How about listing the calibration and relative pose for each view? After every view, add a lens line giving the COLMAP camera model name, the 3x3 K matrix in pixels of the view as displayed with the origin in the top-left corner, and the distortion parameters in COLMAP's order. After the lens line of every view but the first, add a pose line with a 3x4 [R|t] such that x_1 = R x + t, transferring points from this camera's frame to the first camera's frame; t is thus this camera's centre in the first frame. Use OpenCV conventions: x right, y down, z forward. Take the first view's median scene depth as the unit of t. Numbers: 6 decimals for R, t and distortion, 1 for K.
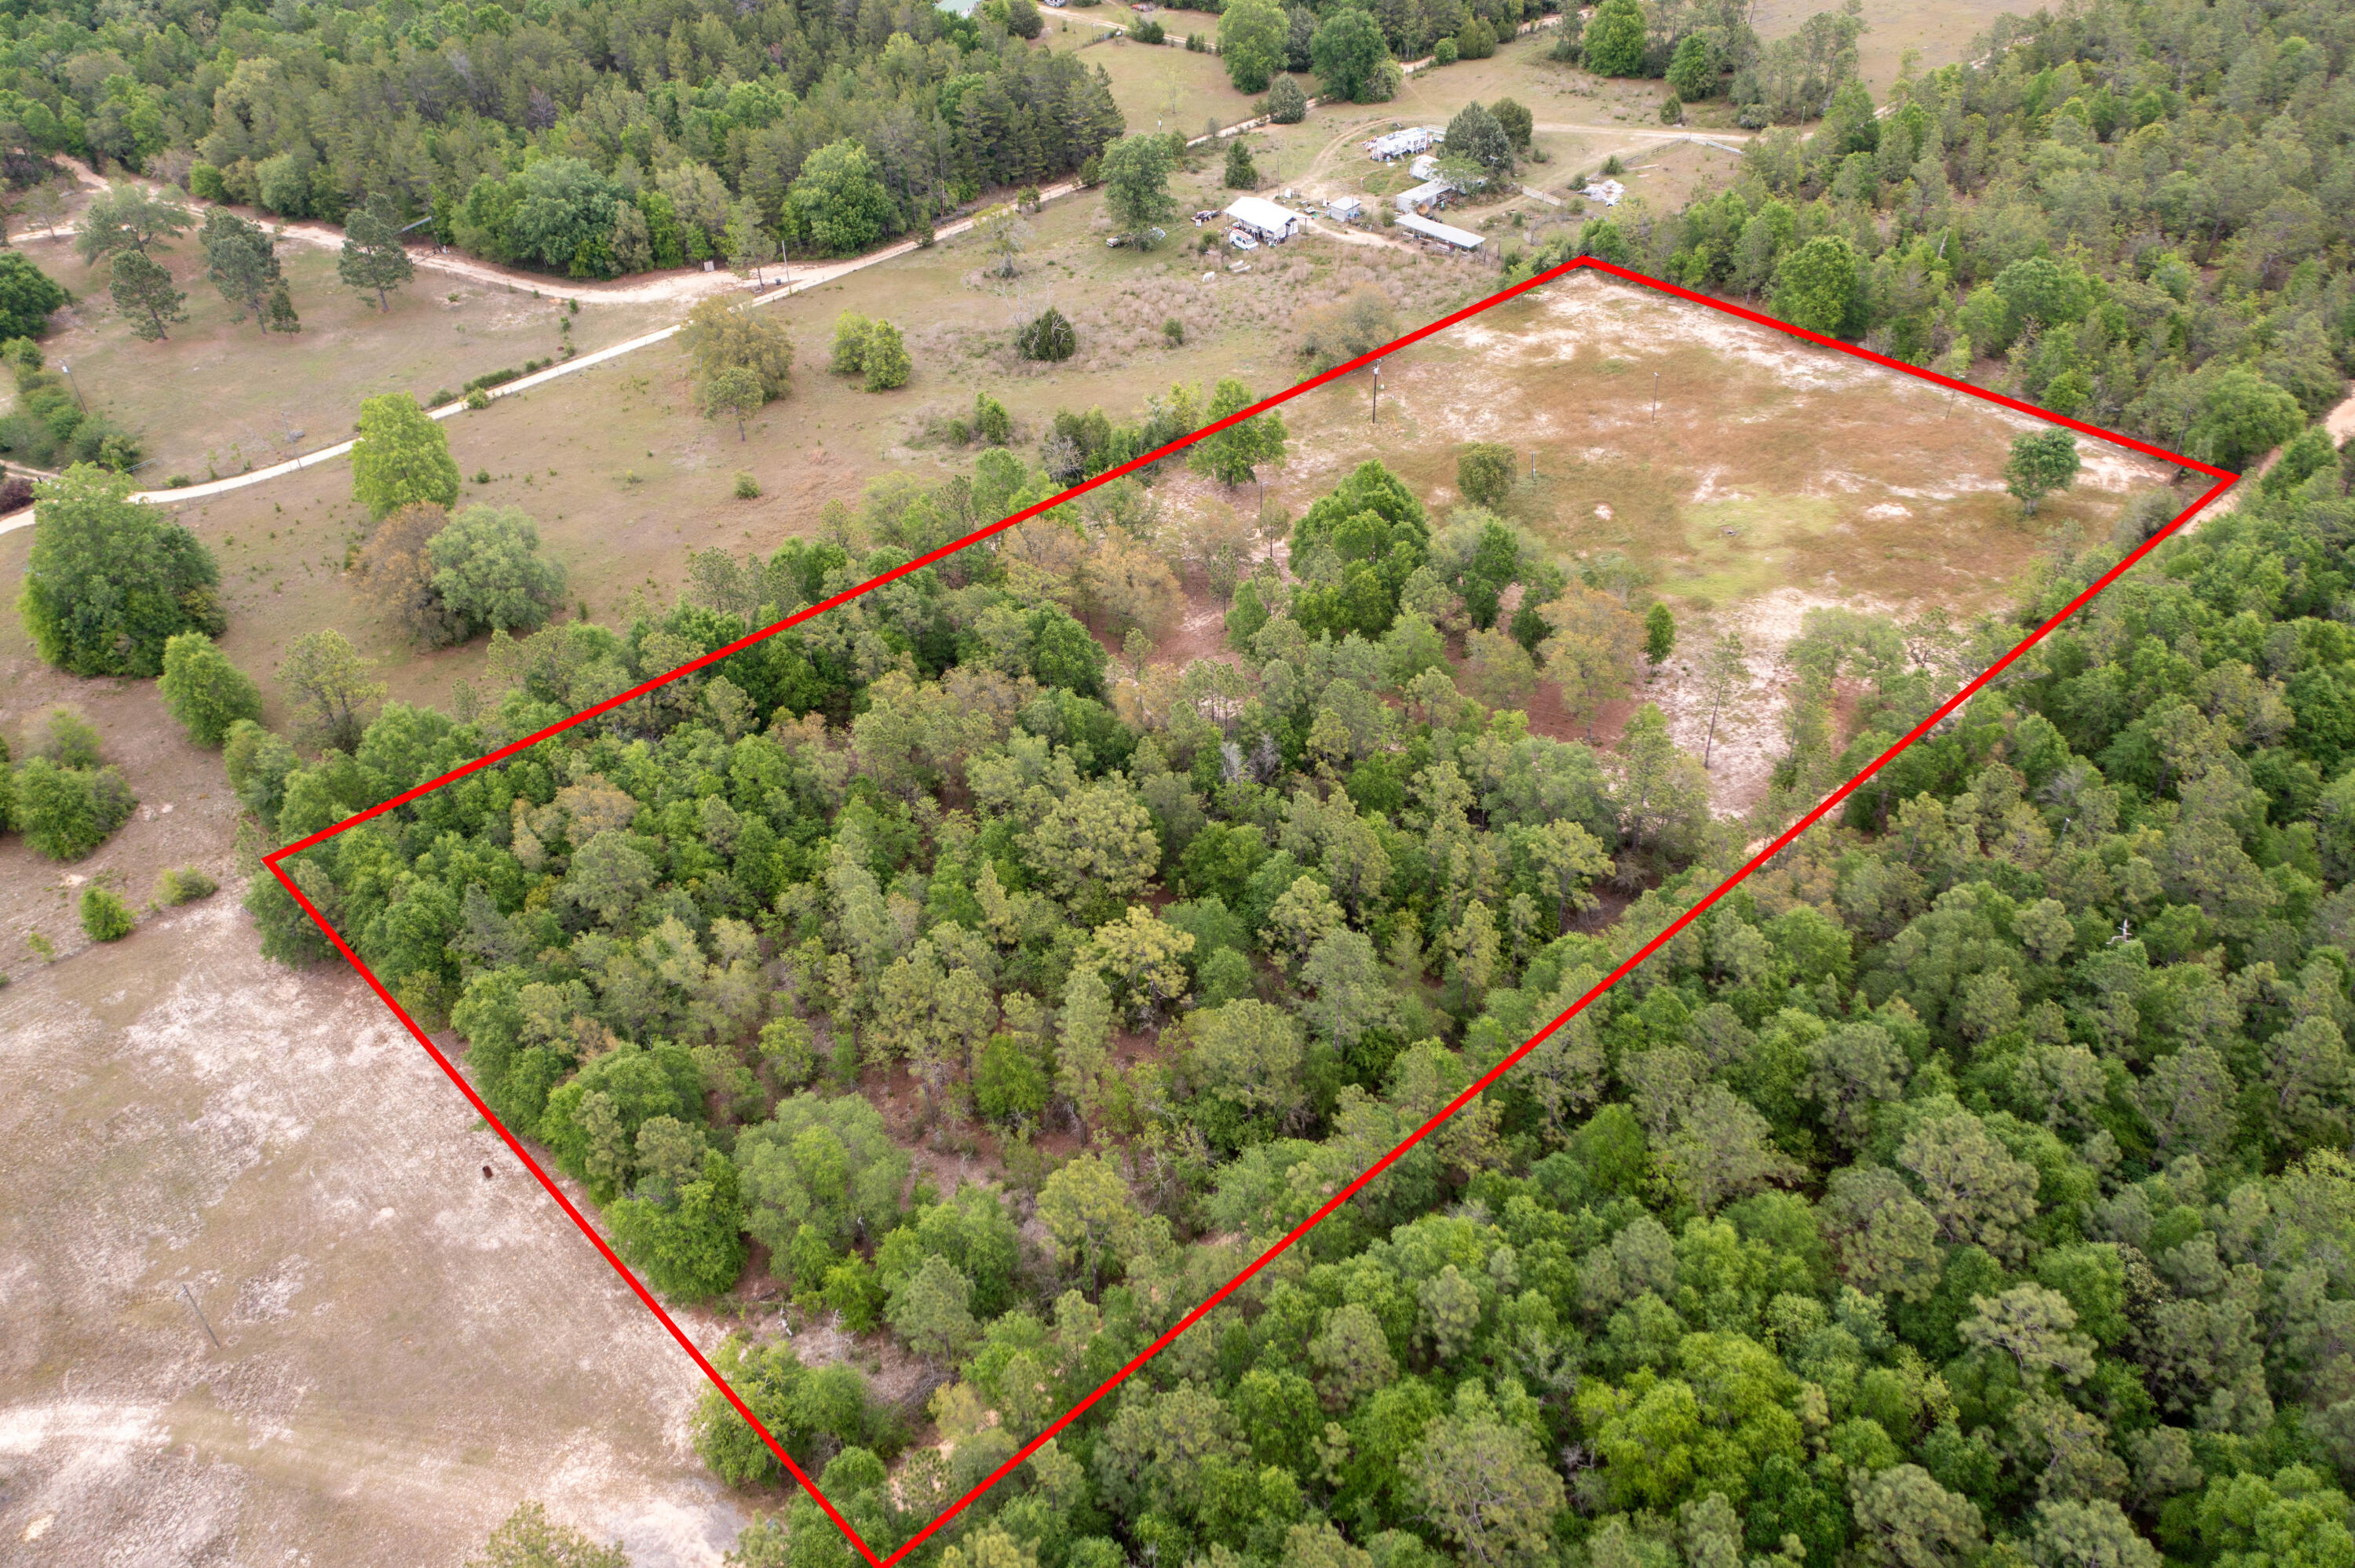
lens RADIAL K [[1885.2, 0, 1182.7], [0, 1885.2, 773.5], [0, 0, 1]] dist [-0.005351, -0.000274]
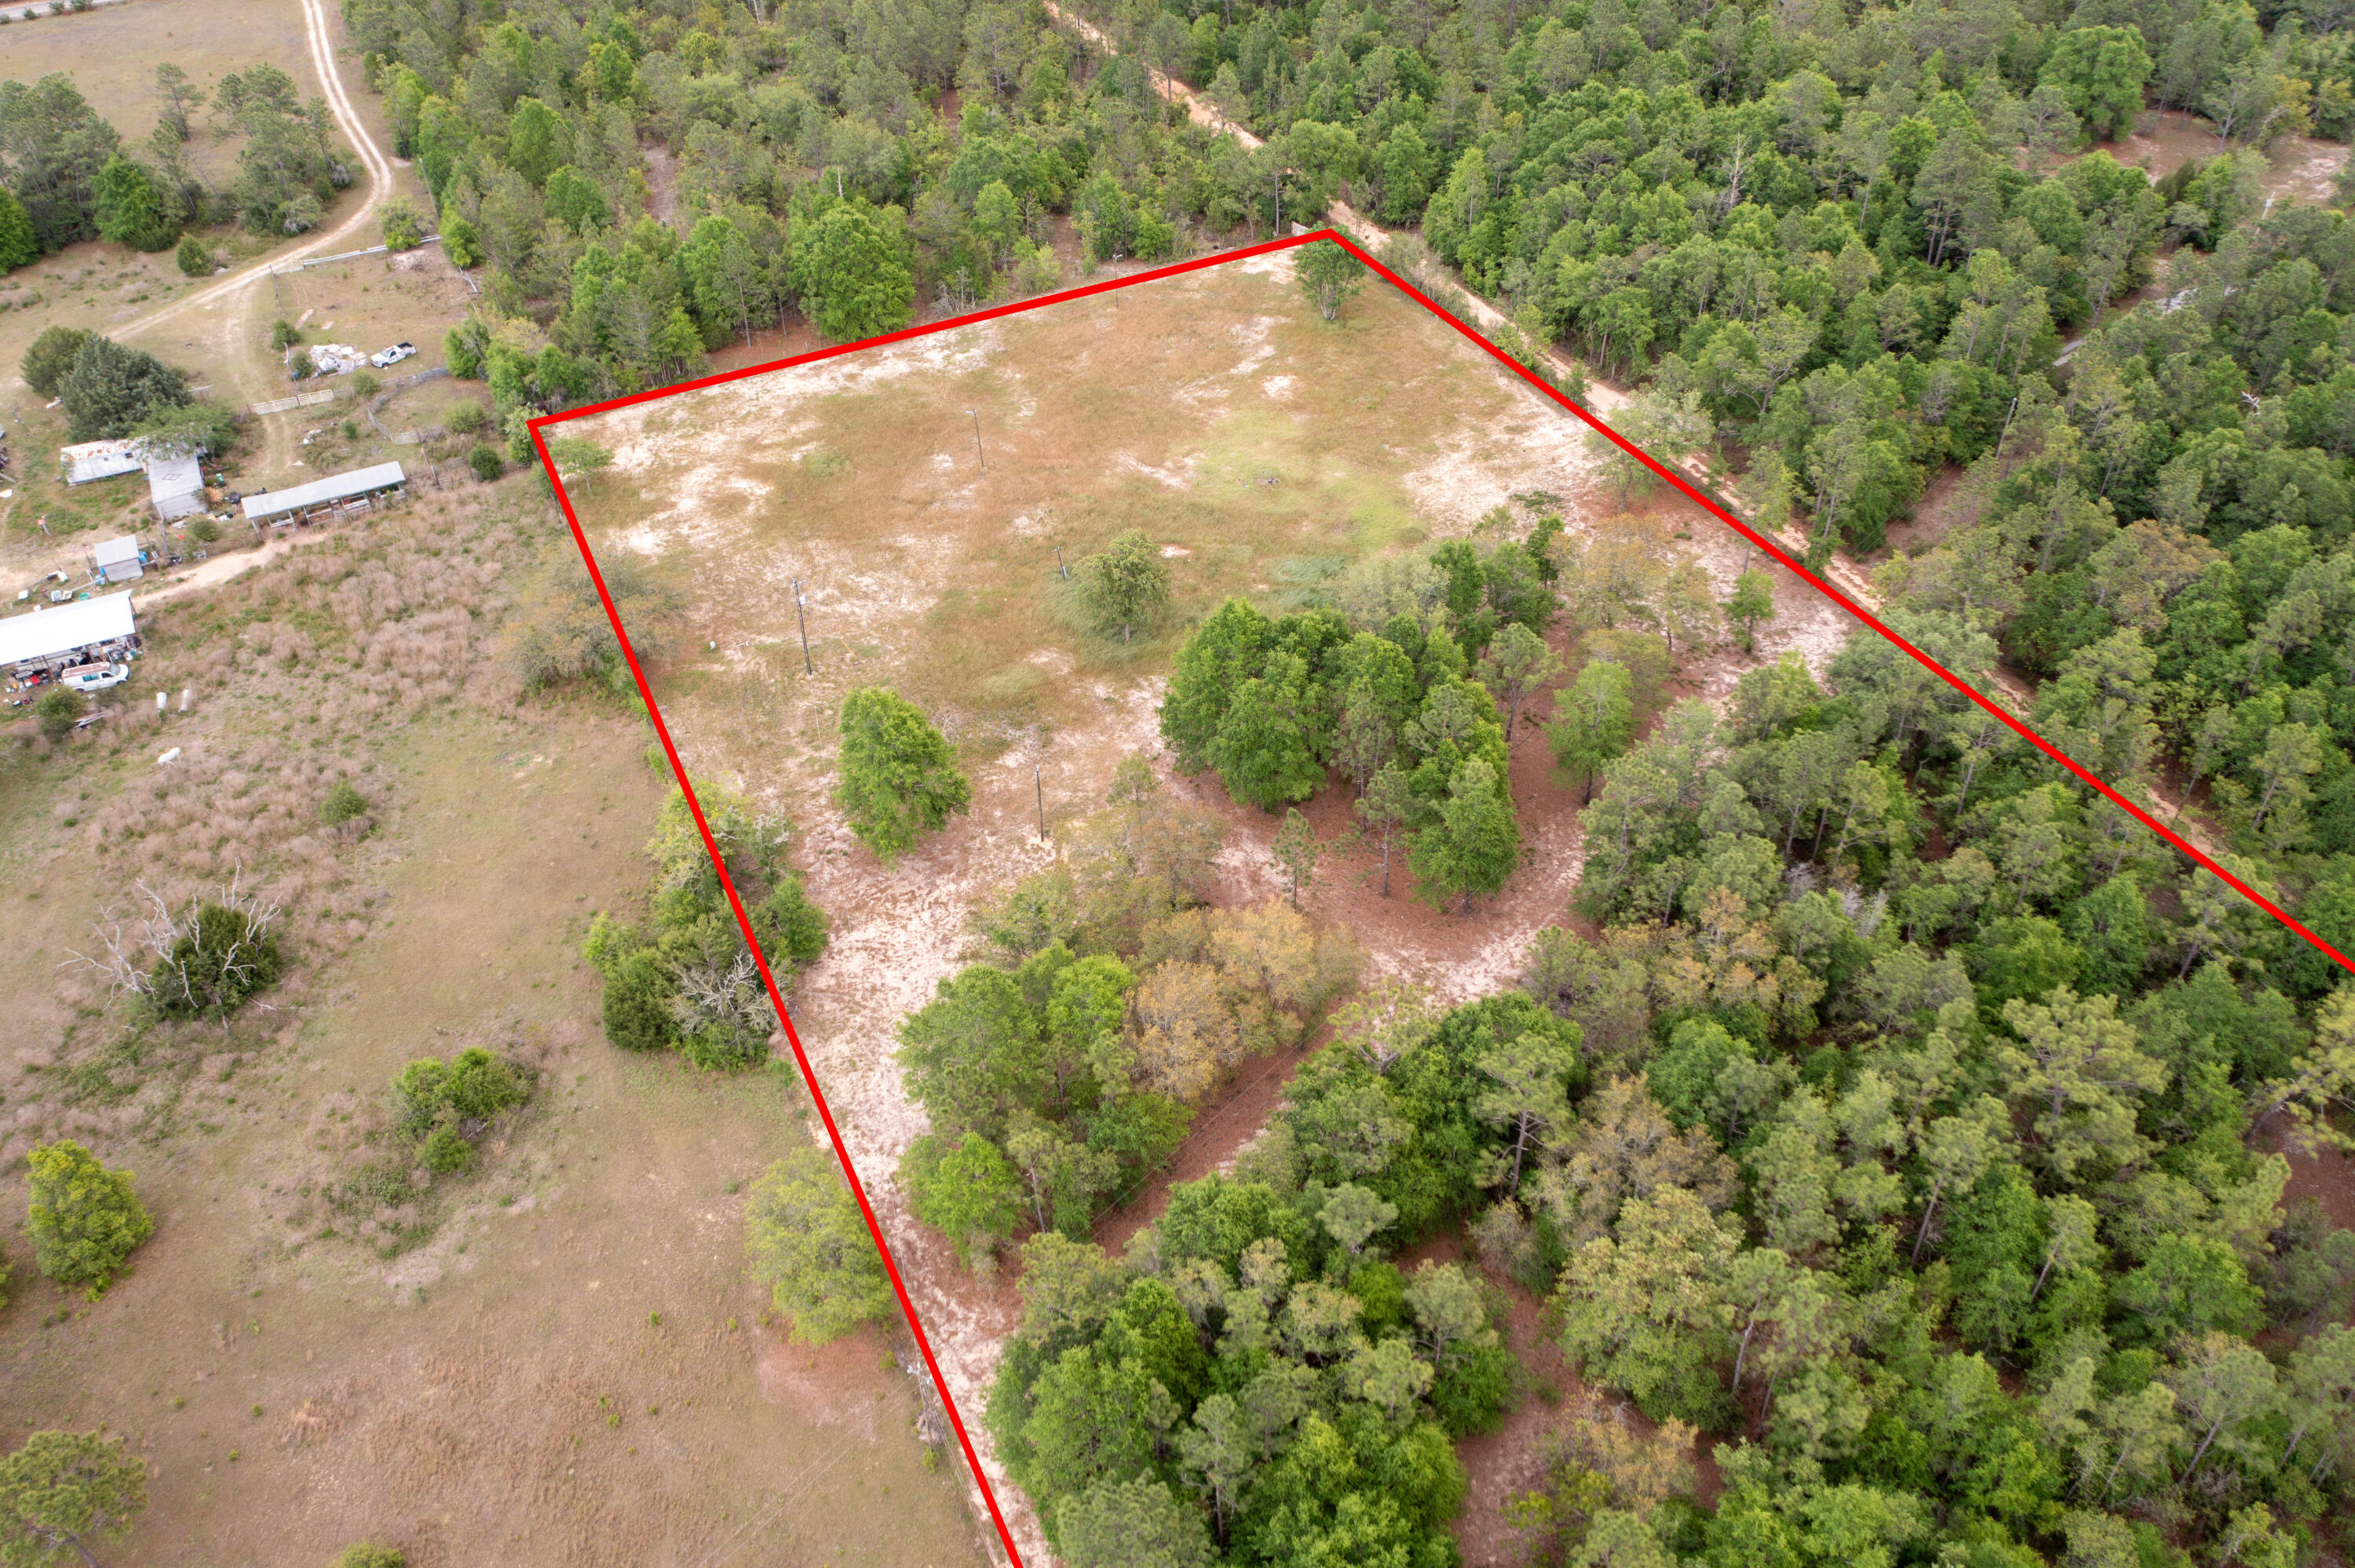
lens RADIAL K [[1885.2, 0, 1182.7], [0, 1885.2, 773.5], [0, 0, 1]] dist [-0.005351, -0.000274]
pose [[0.279984, -0.587417, 0.759309, -0.450179], [0.608831, 0.720186, 0.332652, -0.352615], [-0.742249, 0.369154, 0.559278, 0.639991]]
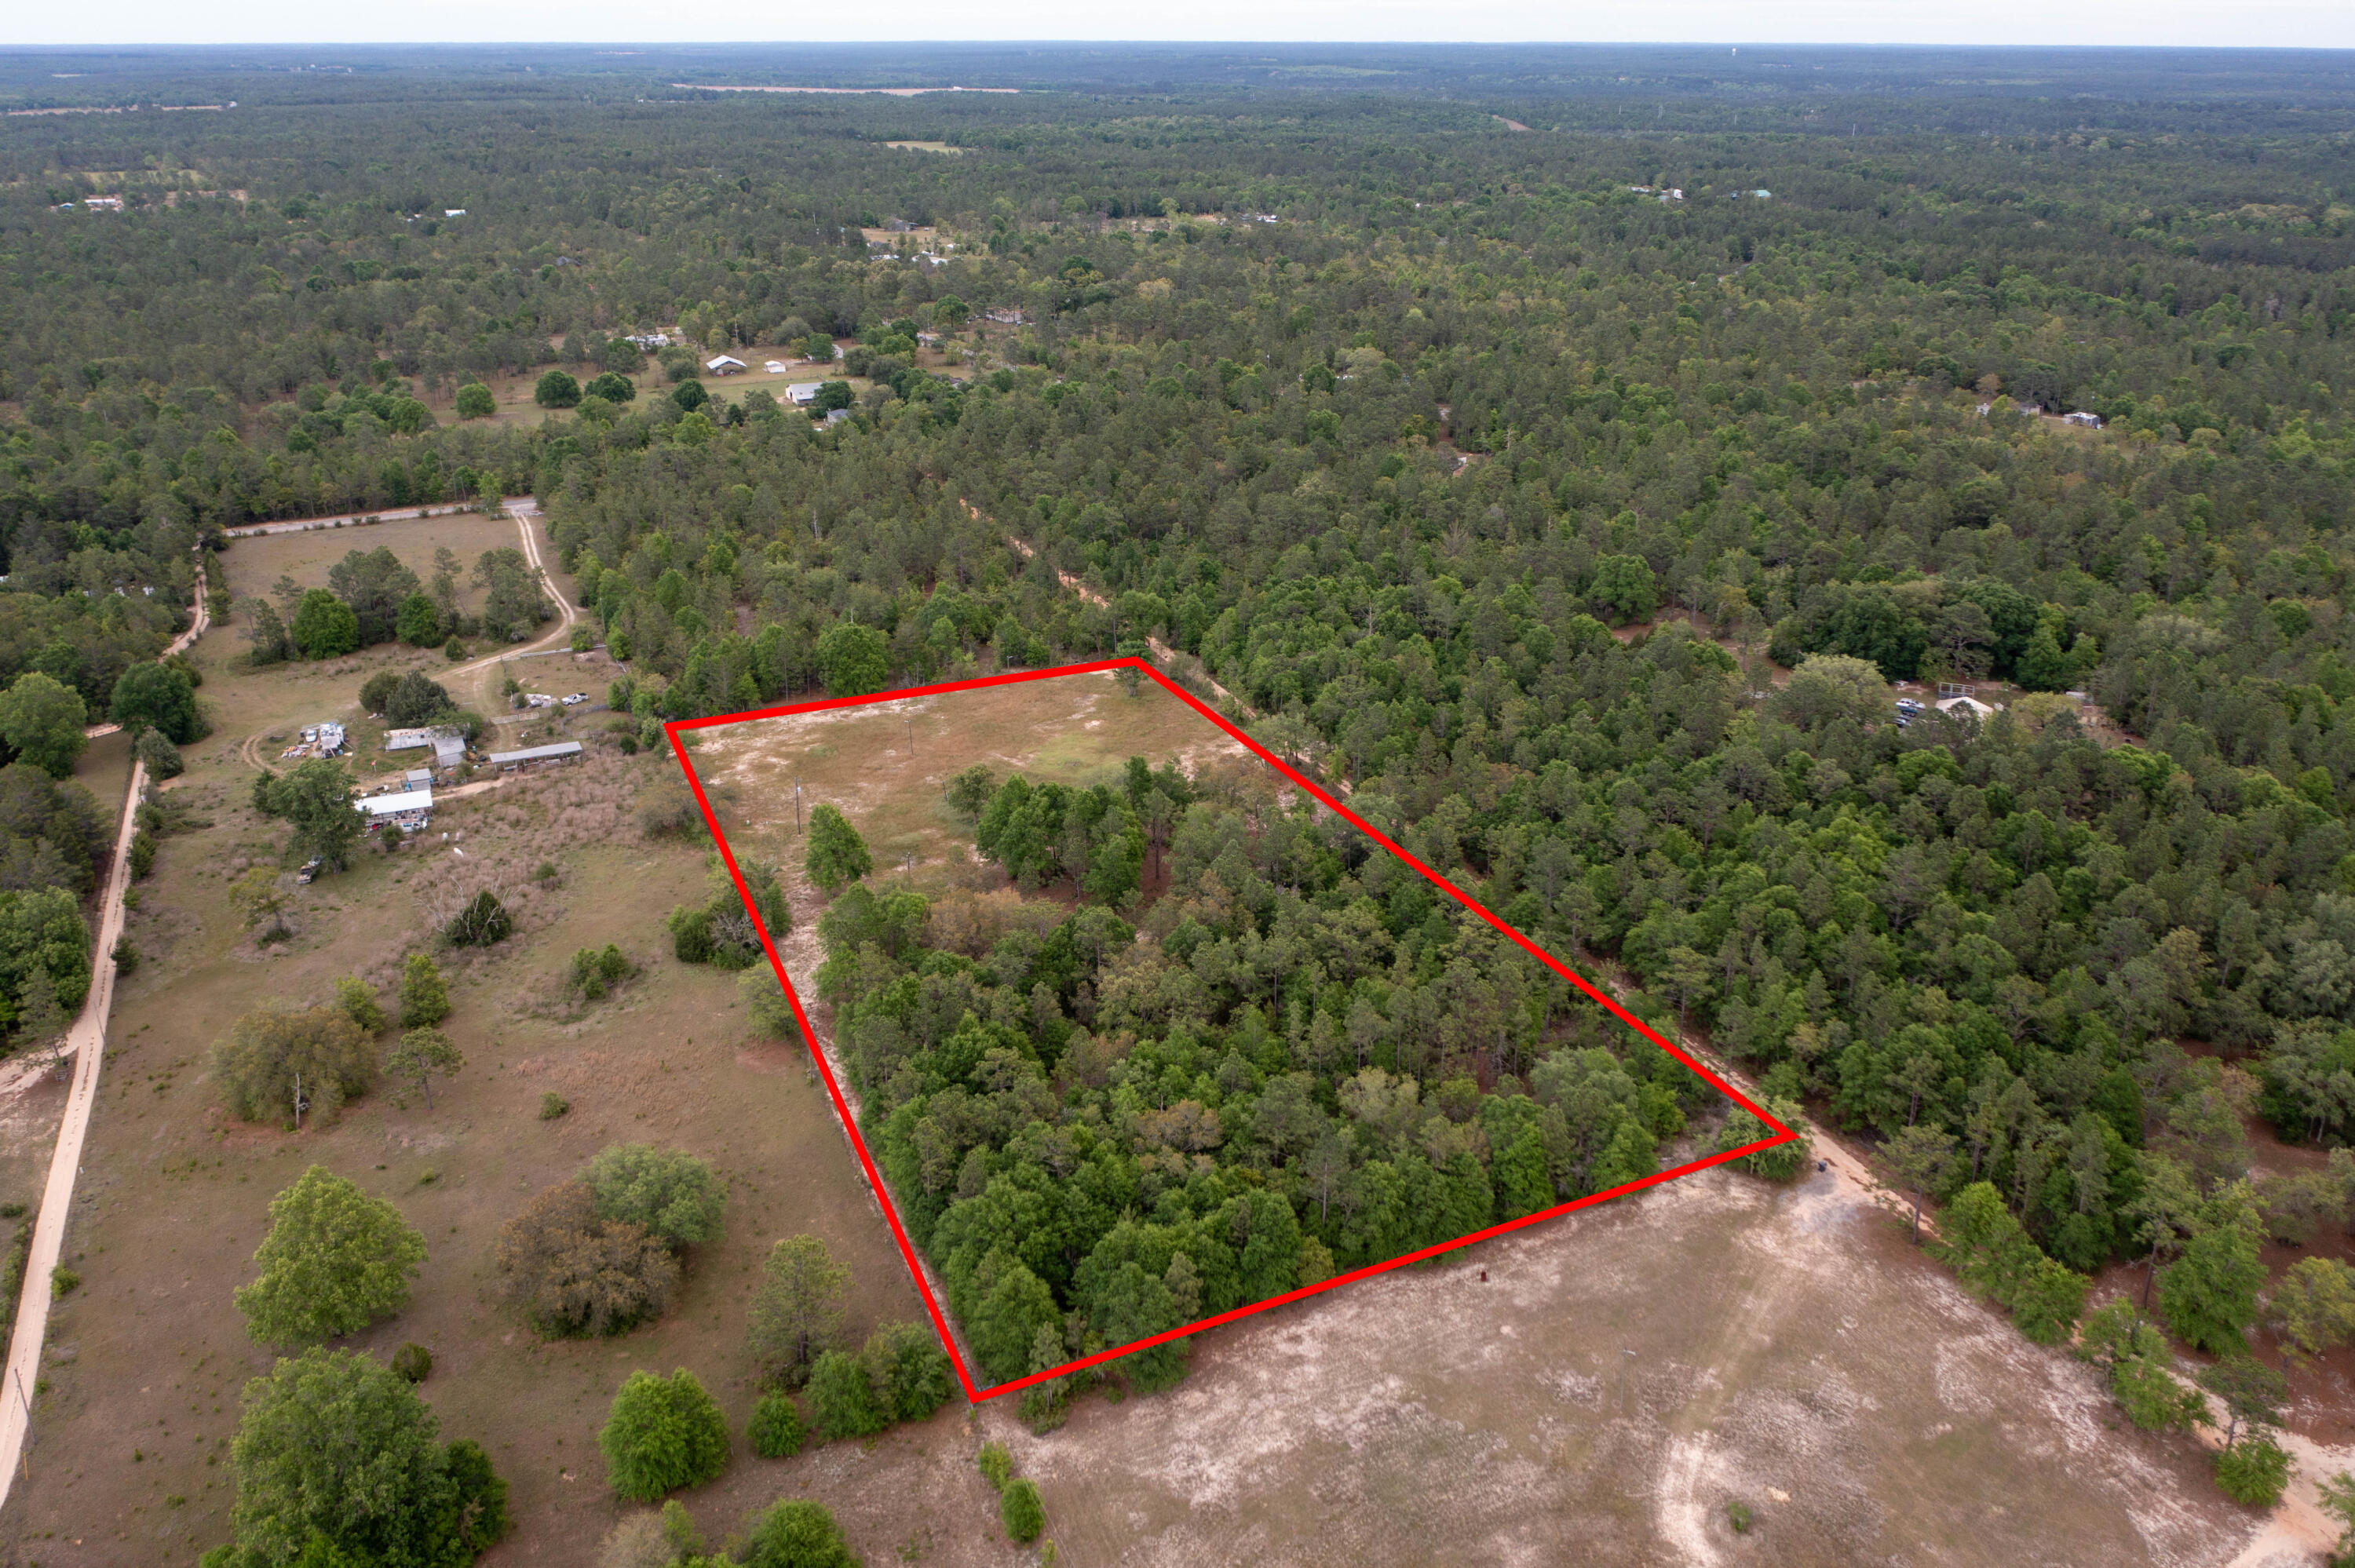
lens RADIAL K [[1928.8, 0, 1183.5], [0, 1928.8, 784.2], [0, 0, 1]] dist [-0.010005, 0.006370]
pose [[0.316541, -0.326548, 0.890600, -1.064733], [0.583715, 0.807124, 0.088474, -0.208031], [-0.747715, 0.491851, 0.446099, 0.293039]]
